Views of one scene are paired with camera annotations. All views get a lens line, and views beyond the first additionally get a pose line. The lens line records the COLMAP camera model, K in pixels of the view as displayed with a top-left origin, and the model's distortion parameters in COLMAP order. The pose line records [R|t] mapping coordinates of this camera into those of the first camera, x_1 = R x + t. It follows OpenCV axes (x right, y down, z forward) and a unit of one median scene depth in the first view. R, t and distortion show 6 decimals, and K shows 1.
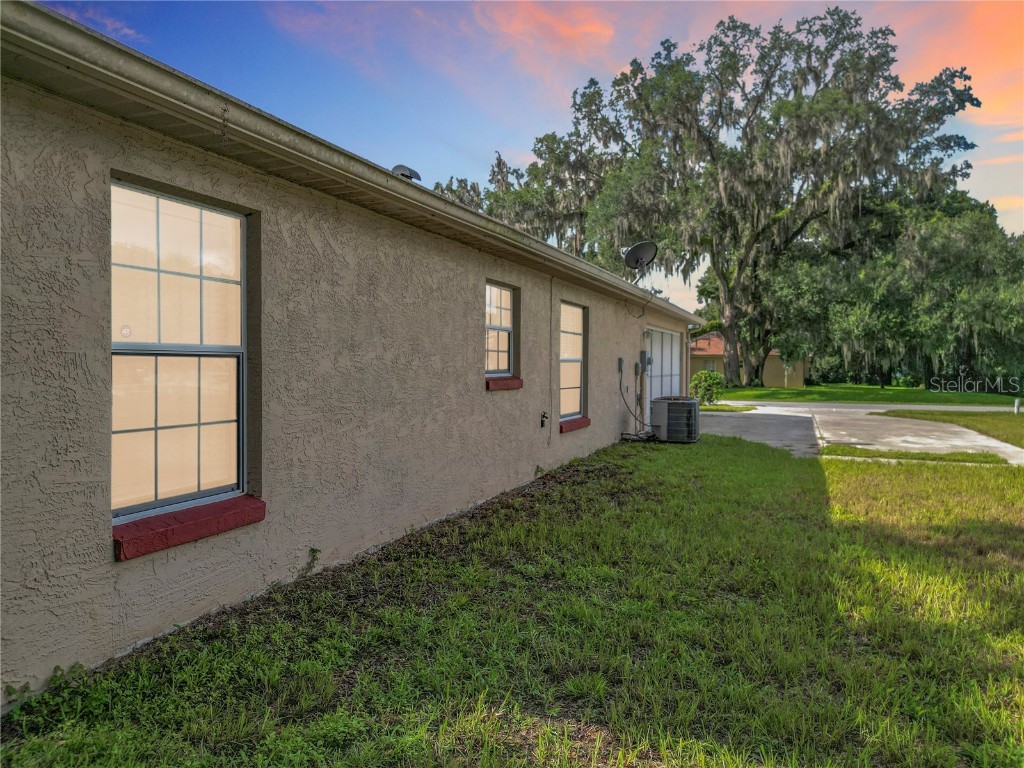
lens RADIAL K [[730.5, 0, 507.0], [0, 730.5, 388.0], [0, 0, 1]] dist [0.047764, -0.050844]
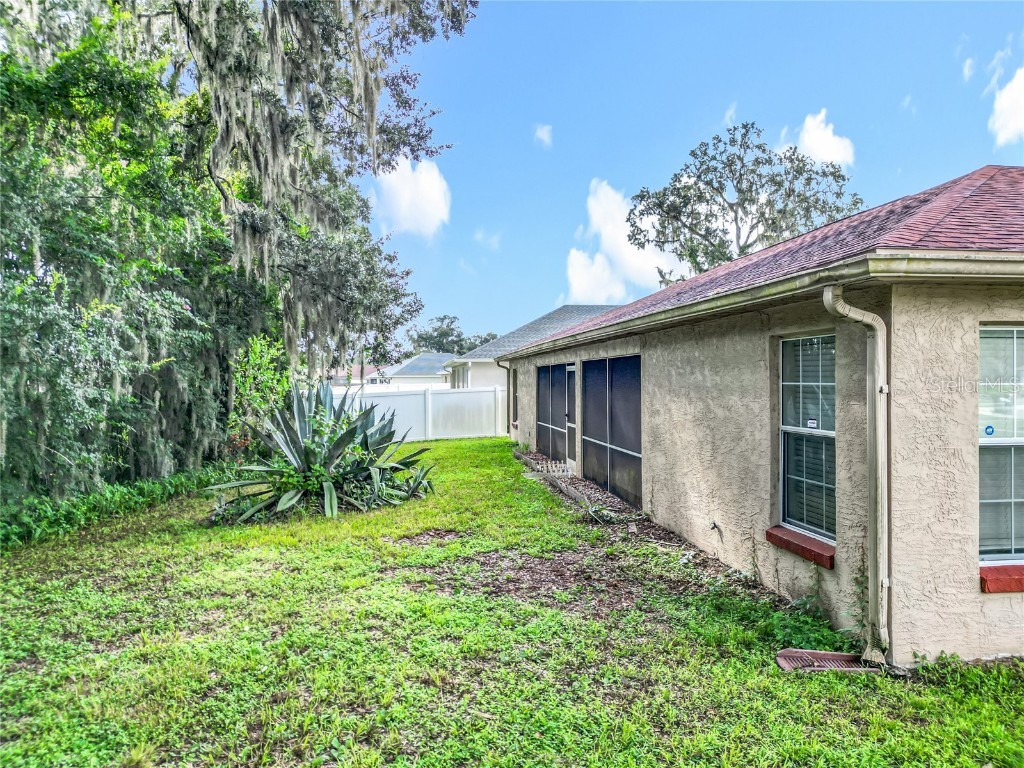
lens RADIAL K [[731.1, 0, 515.9], [0, 731.1, 382.7], [0, 0, 1]] dist [0.024249, -0.003141]
pose [[0.503167, -0.007607, -0.864156, 0.288609], [-0.018832, 0.999627, -0.019765, -0.140901], [0.863984, 0.026219, 0.502836, -0.575688]]
